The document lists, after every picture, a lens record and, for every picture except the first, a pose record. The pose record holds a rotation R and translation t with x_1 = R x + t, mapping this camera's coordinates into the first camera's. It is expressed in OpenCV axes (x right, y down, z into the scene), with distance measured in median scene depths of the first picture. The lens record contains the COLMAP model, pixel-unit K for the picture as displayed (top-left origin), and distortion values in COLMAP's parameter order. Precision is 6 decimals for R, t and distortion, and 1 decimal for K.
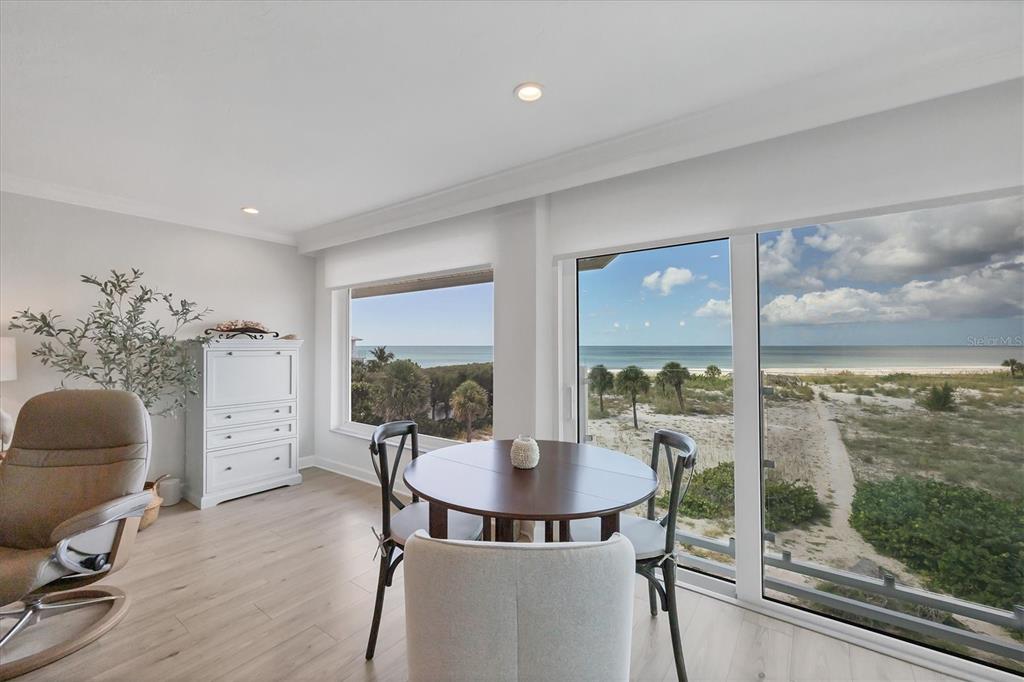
lens RADIAL K [[432.3, 0, 514.6], [0, 432.3, 346.2], [0, 0, 1]] dist [0.001155, 0.000201]
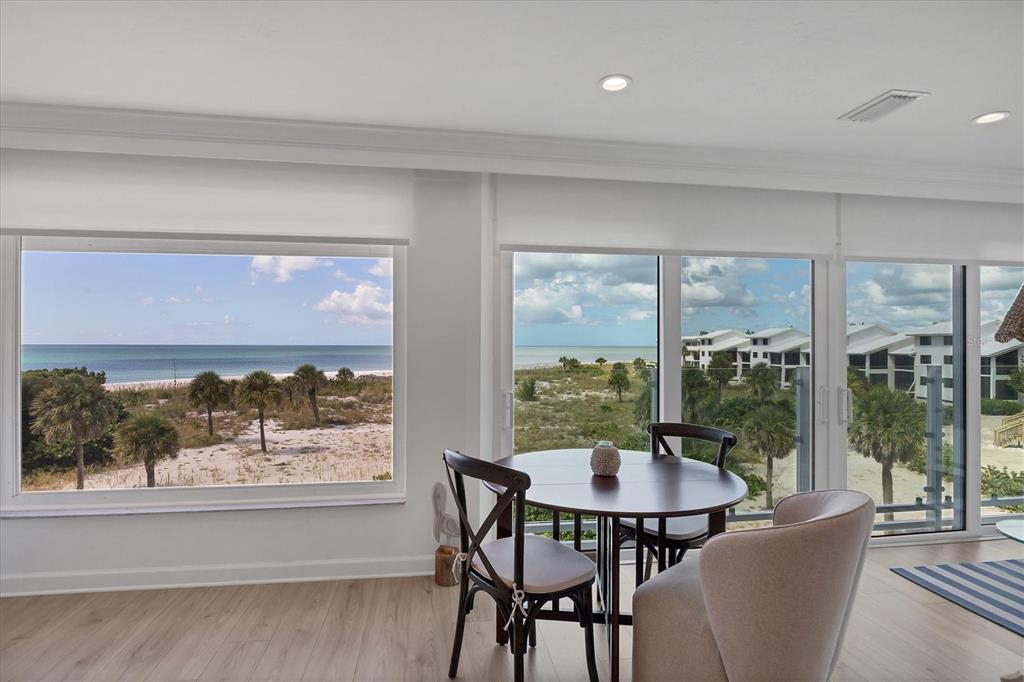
lens RADIAL K [[537.2, 0, 512.0], [0, 537.2, 341.0], [0, 0, 1]] dist [-0.000029, -0.000042]
pose [[0.691218, 0.010369, 0.722572, -0.100132], [-0.002599, 0.999926, -0.011863, 0.003749], [-0.722642, 0.006322, 0.691194, 0.021406]]
